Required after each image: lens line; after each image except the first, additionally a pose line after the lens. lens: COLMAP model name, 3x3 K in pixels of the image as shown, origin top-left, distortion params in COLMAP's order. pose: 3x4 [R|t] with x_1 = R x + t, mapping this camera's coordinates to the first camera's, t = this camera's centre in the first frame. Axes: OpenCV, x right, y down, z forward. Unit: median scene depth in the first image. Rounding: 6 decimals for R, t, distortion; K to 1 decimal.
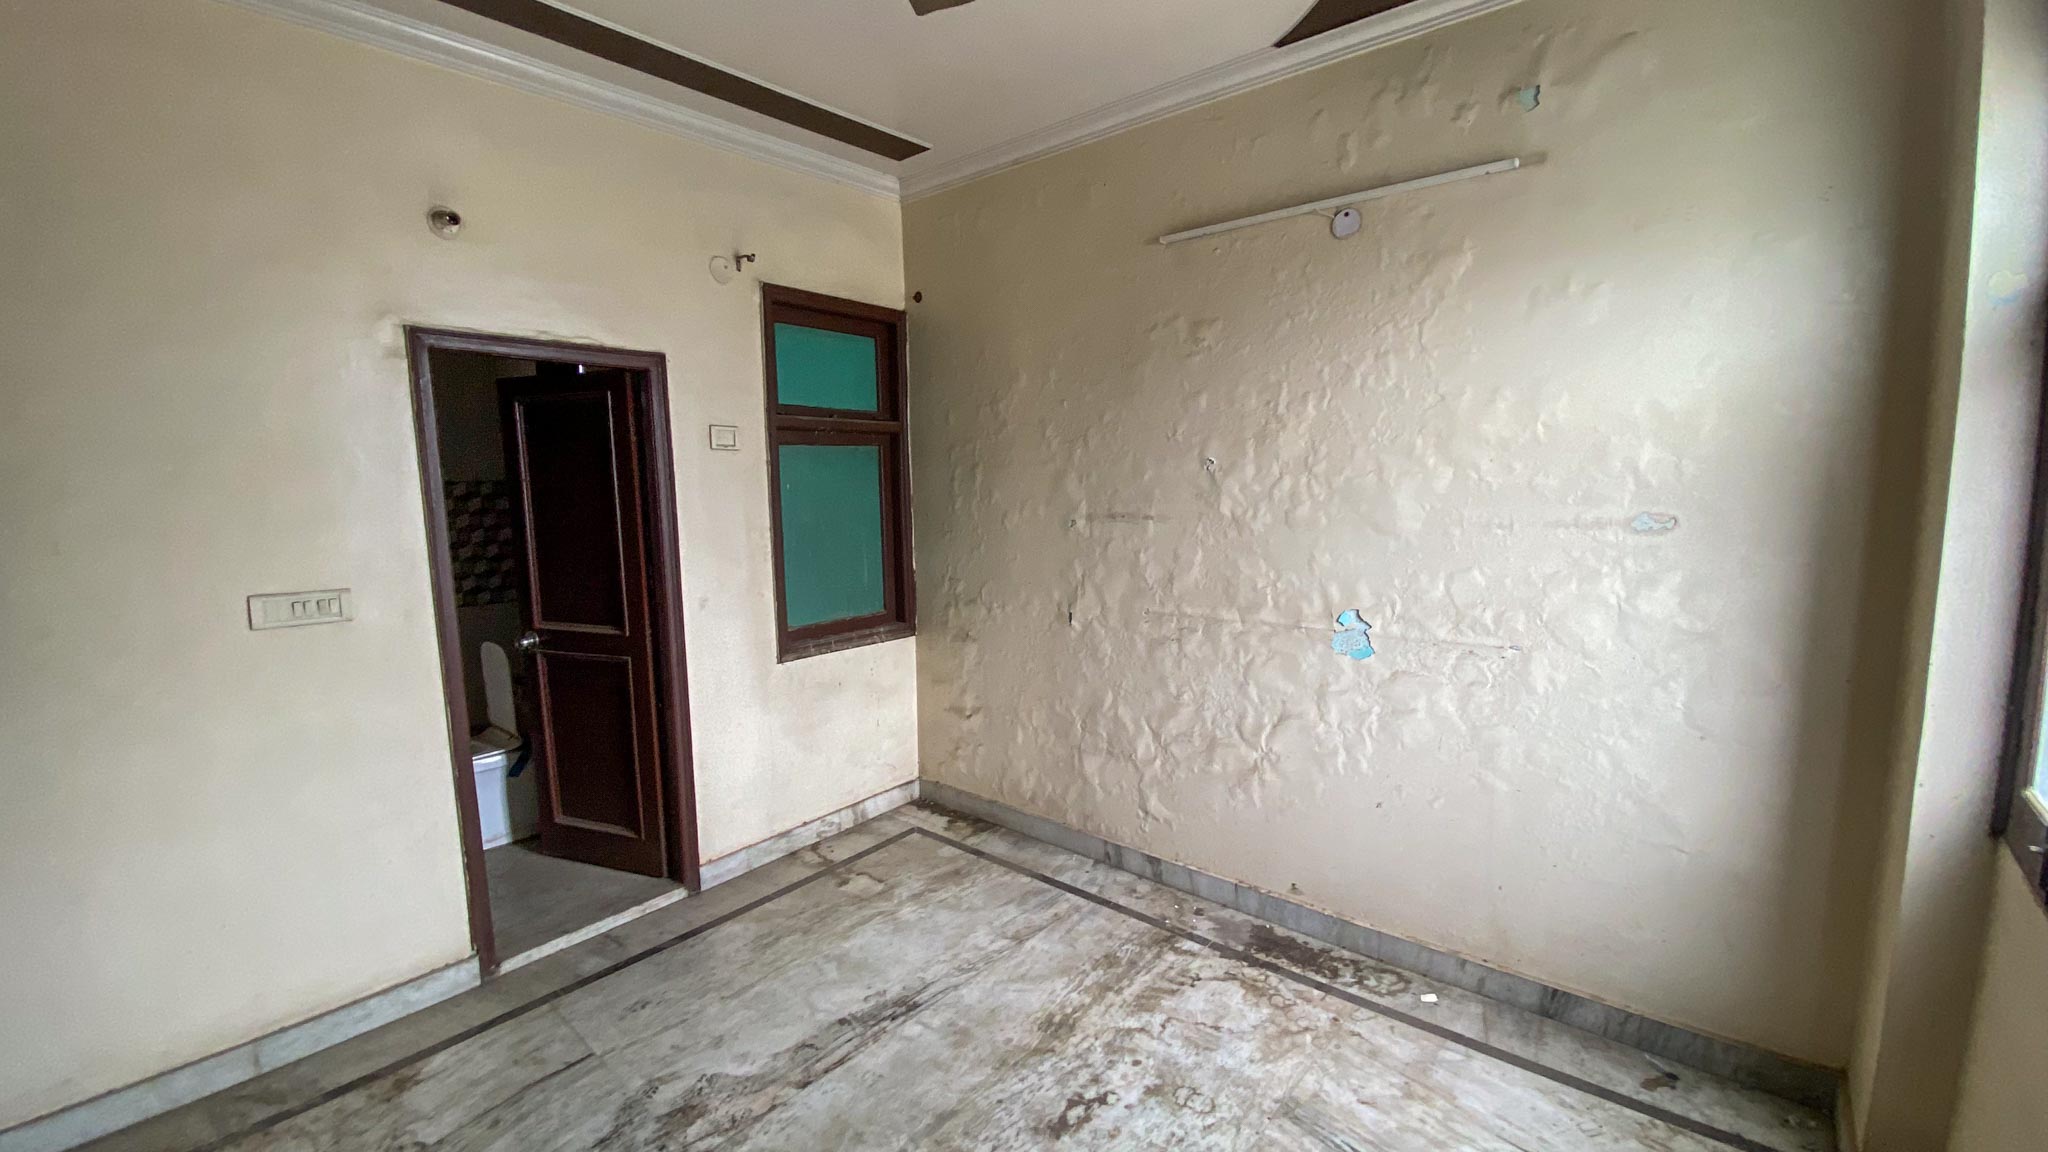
lens RADIAL K [[817.6, 0, 1024.0], [0, 817.6, 576.0], [0, 0, 1]] dist [0.043945, -0.052681]
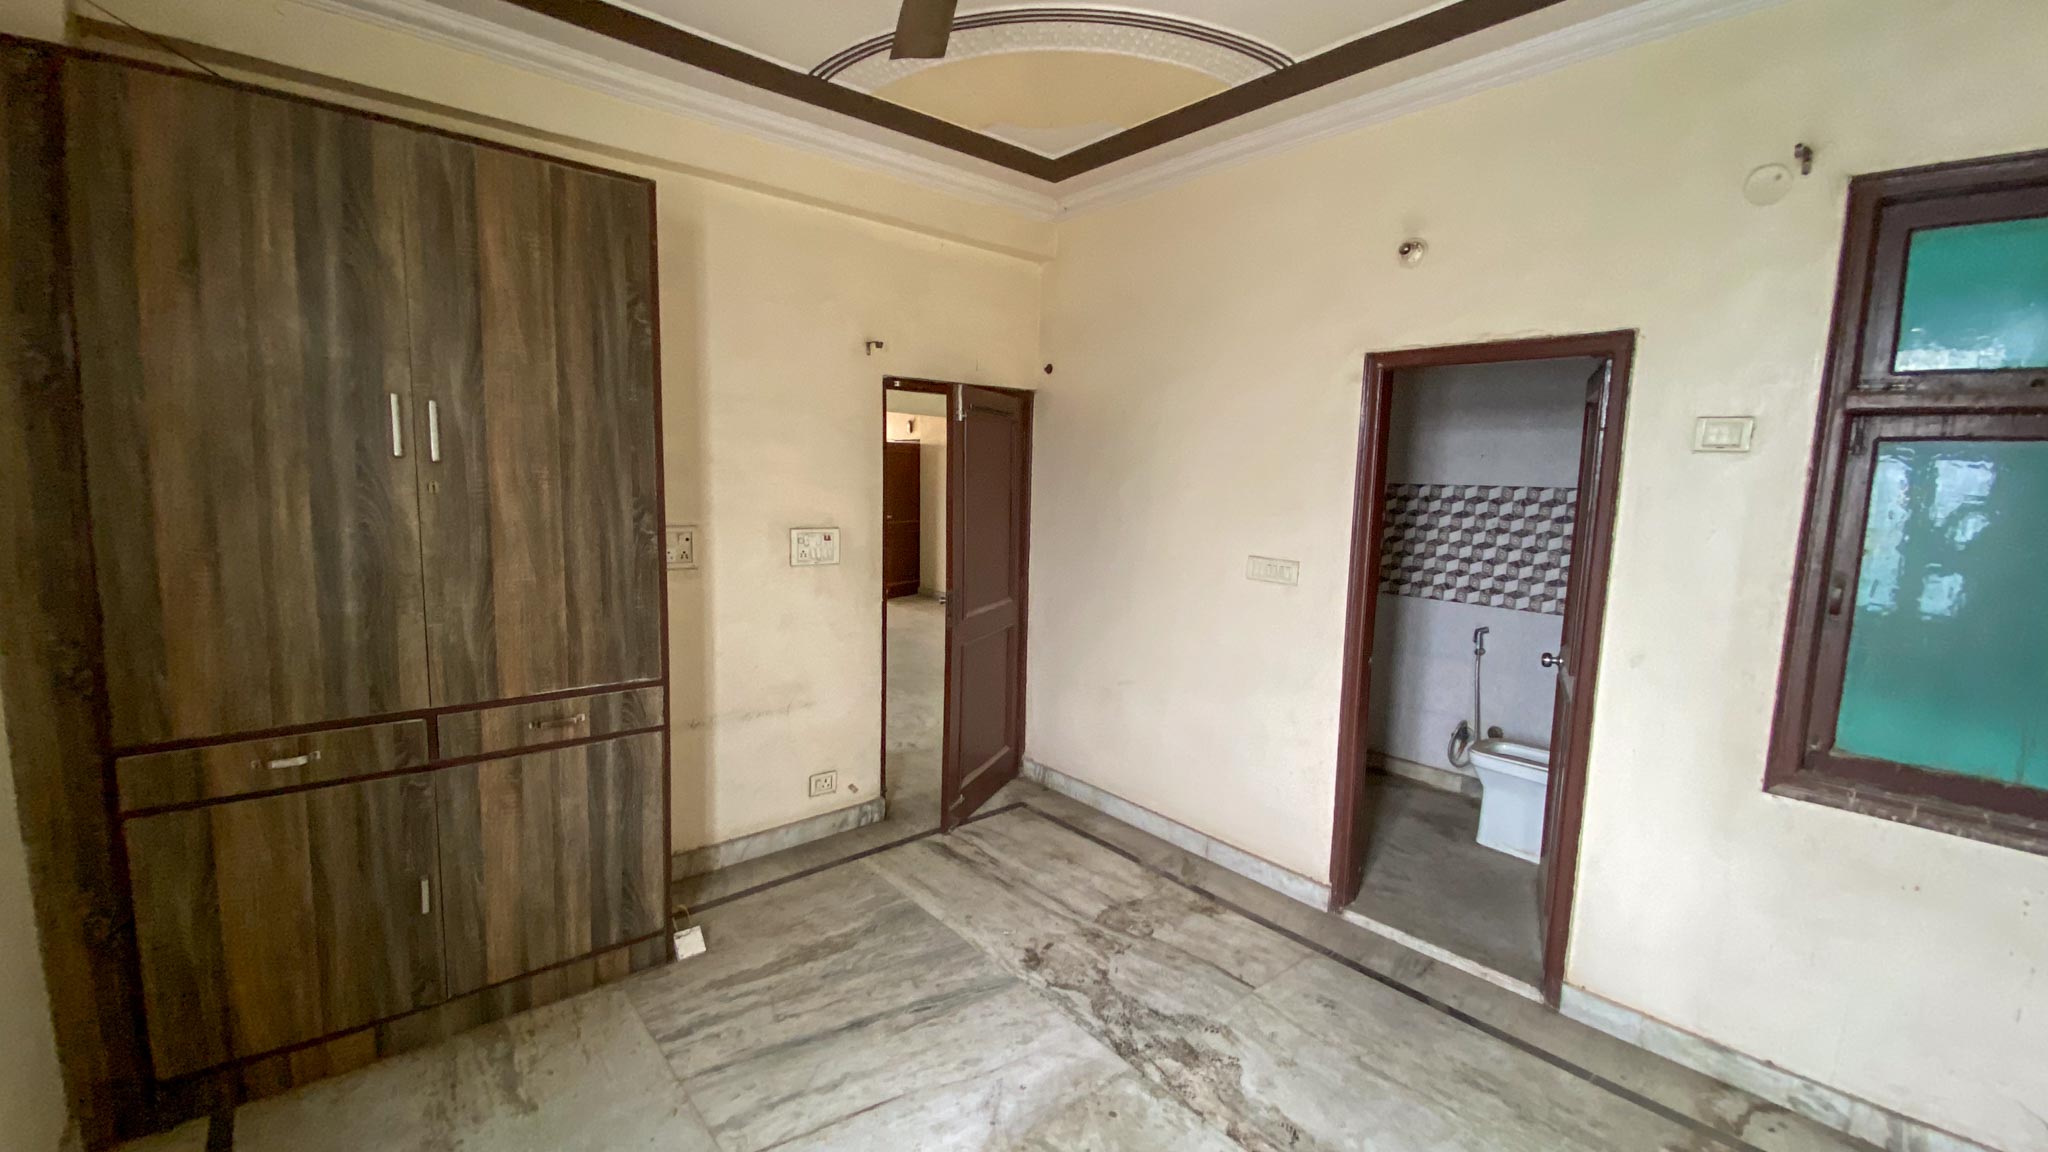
lens RADIAL K [[829.0, 0, 1016.1], [0, 829.0, 570.7], [0, 0, 1]] dist [0.037945, -0.027423]
pose [[-0.149029, 0.130154, -0.980230, 0.488176], [-0.140303, 0.978487, 0.151253, -0.093406], [0.978829, 0.160070, -0.127562, 0.614587]]
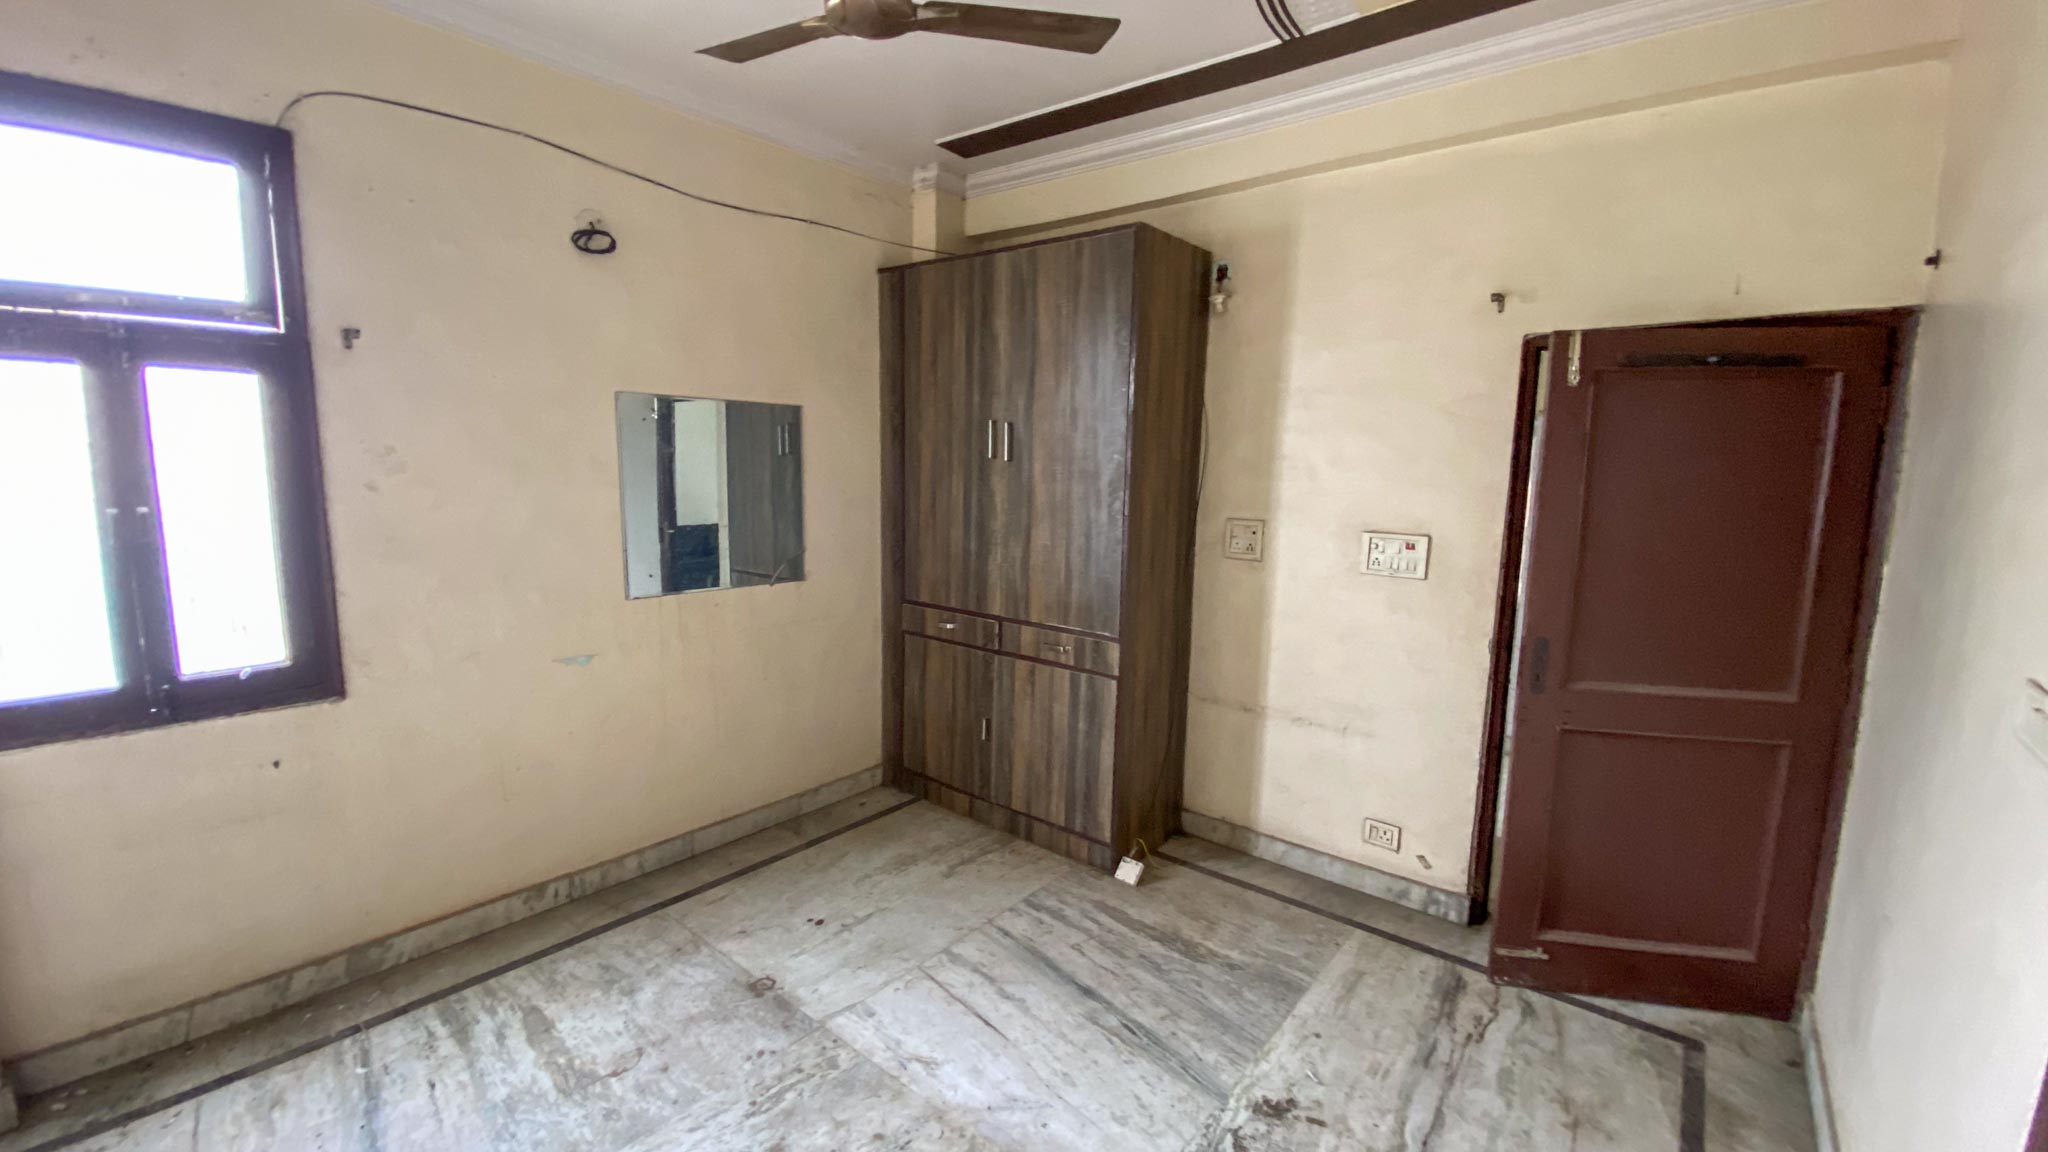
lens RADIAL K [[829.0, 0, 1016.1], [0, 829.0, 570.7], [0, 0, 1]] dist [0.037945, -0.027423]
pose [[-0.999548, 0.003870, -0.029824, -0.188206], [-0.003714, 0.968209, 0.250114, -0.145046], [0.029844, 0.250112, -0.967757, 1.187467]]
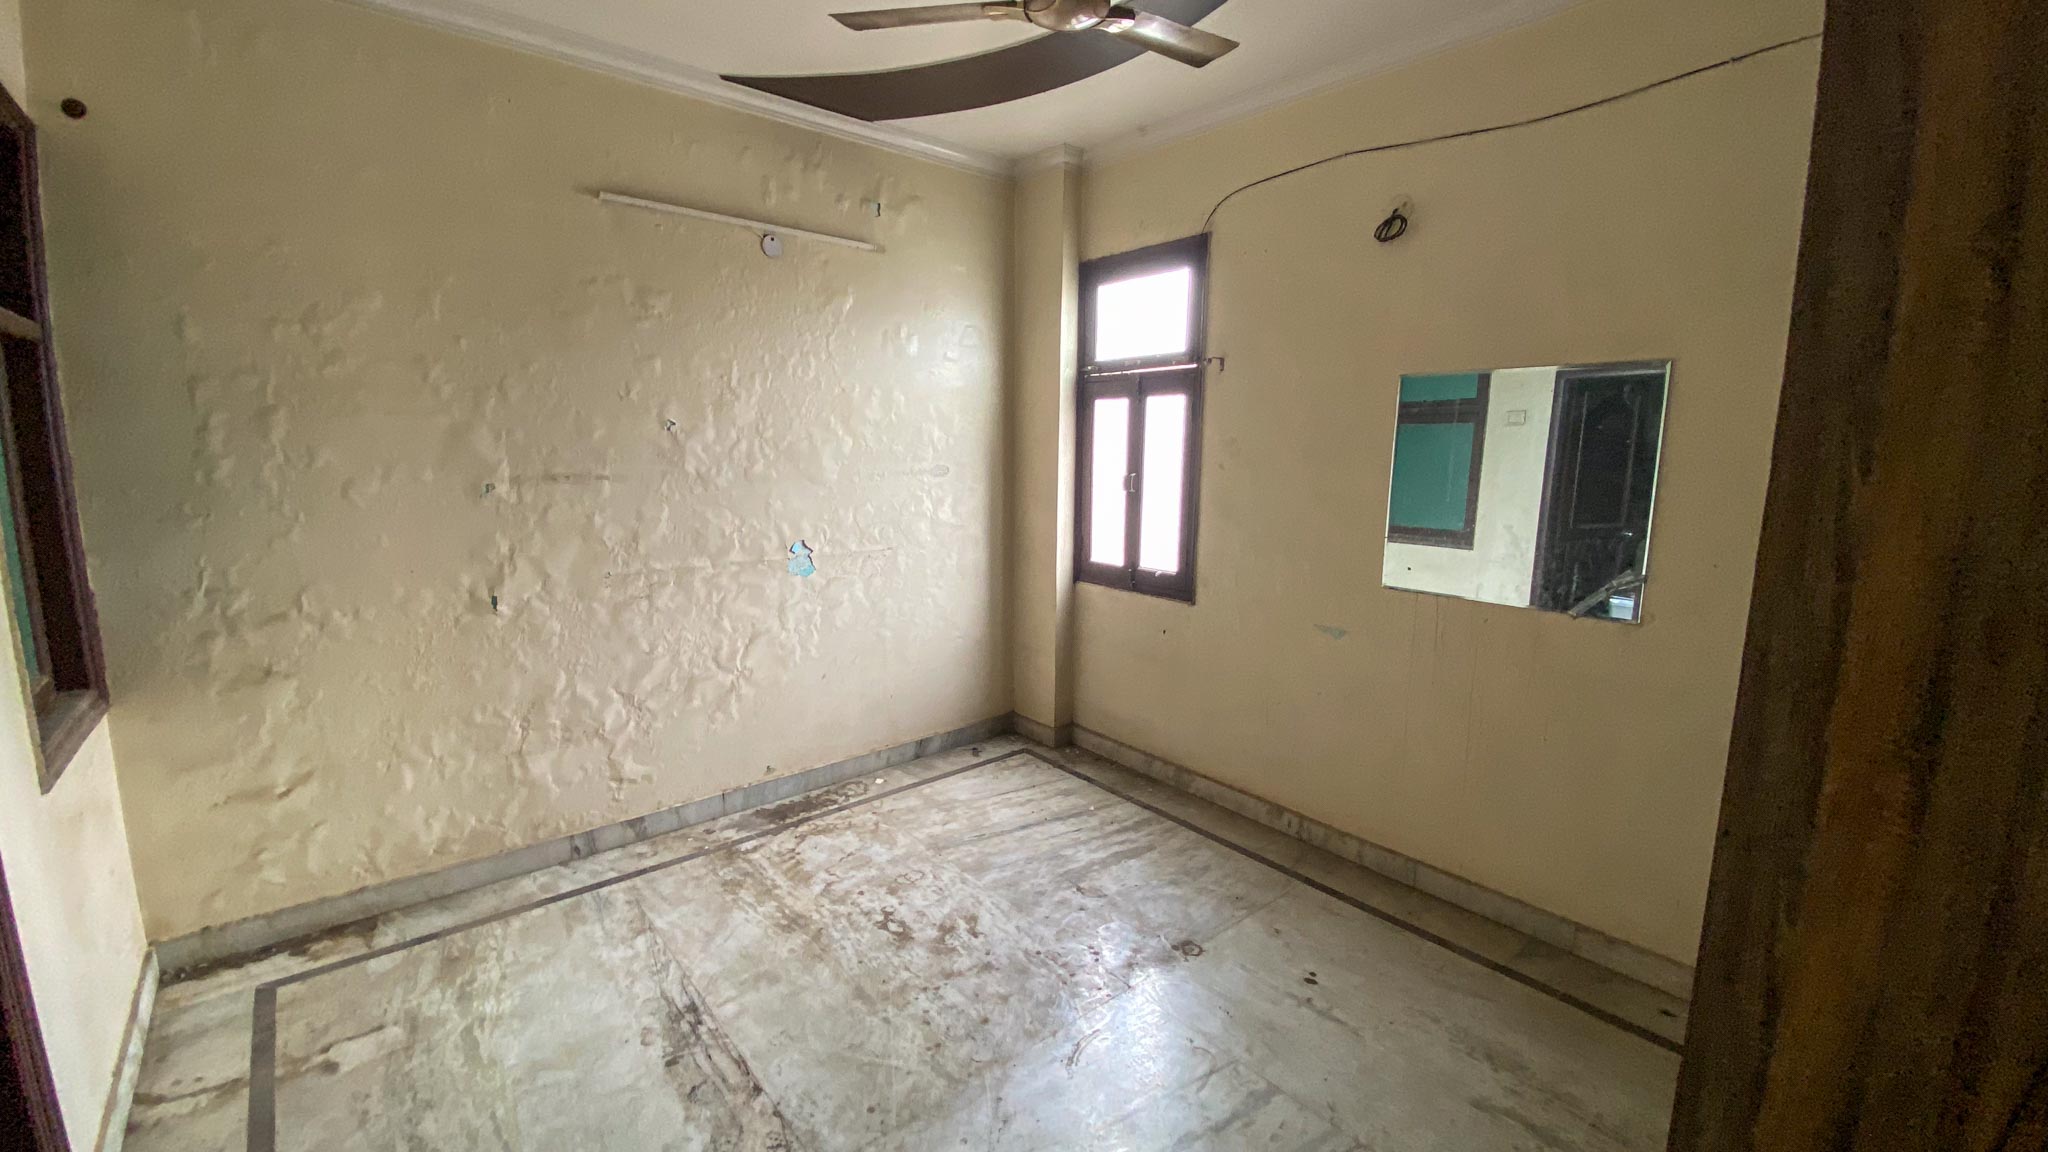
lens RADIAL K [[817.6, 0, 1024.0], [0, 817.6, 576.0], [0, 0, 1]] dist [0.043945, -0.052681]
pose [[0.146278, -0.138538, 0.979495, -0.824958], [0.104790, 0.986744, 0.123914, -0.028548], [-0.983678, 0.084516, 0.158856, 0.402798]]
